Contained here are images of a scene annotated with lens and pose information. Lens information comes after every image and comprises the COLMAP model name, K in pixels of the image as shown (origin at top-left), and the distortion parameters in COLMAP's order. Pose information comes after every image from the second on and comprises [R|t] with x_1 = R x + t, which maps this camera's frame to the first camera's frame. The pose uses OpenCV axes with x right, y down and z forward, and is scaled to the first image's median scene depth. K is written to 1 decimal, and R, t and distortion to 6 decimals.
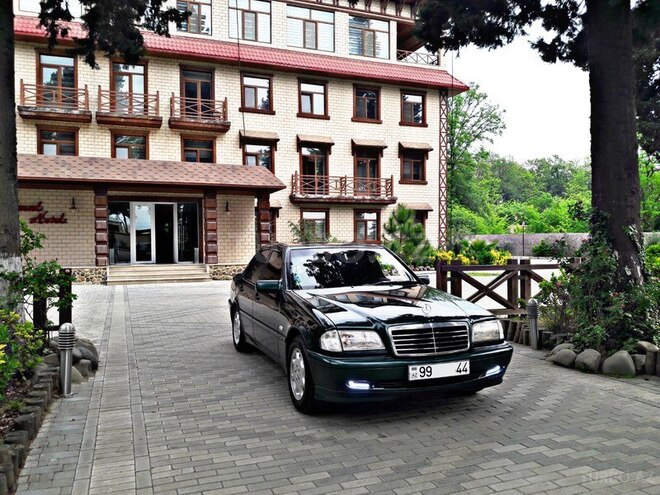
lens RADIAL K [[546.5, 0, 335.8], [0, 546.5, 252.4], [0, 0, 1]] dist [0.077836, -0.145905]
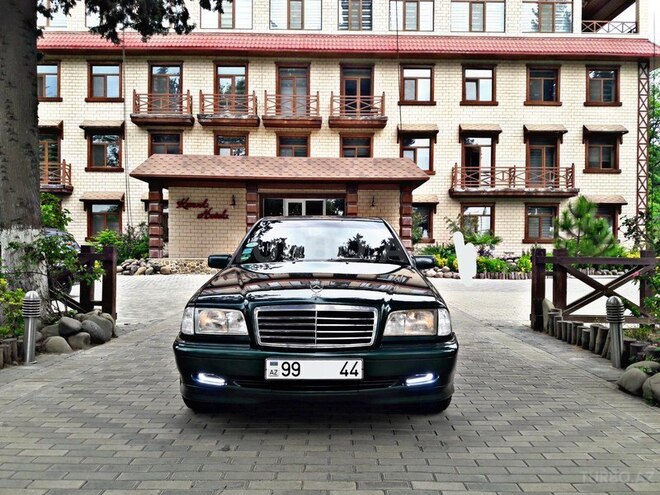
lens RADIAL K [[546.5, 0, 331.4], [0, 546.5, 246.8], [0, 0, 1]] dist [0.077836, -0.145905]
pose [[0.928374, 0.012924, -0.371422, 0.085946], [-0.019245, 0.999726, -0.013315, 0.011164], [0.371148, 0.019510, 0.928369, 0.060154]]
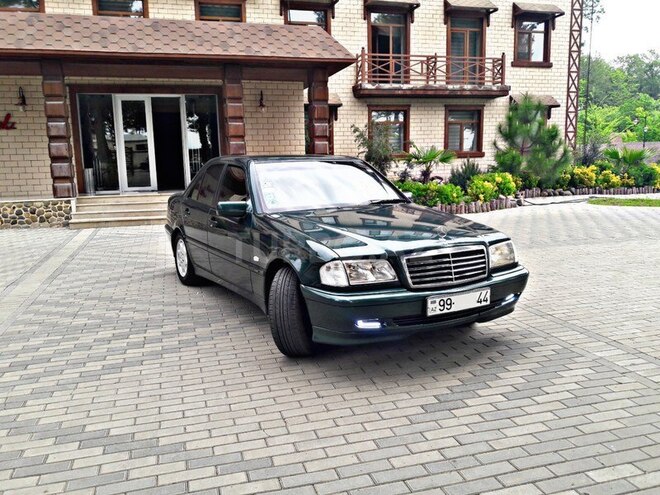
lens RADIAL K [[559.6, 0, 330.5], [0, 559.6, 252.9], [0, 0, 1]] dist [0.012921, -0.033547]
pose [[0.995556, 0.001895, -0.094155, -0.051050], [0.012057, 0.989005, 0.147390, -0.001752], [0.093399, -0.147870, 0.984587, 0.307819]]
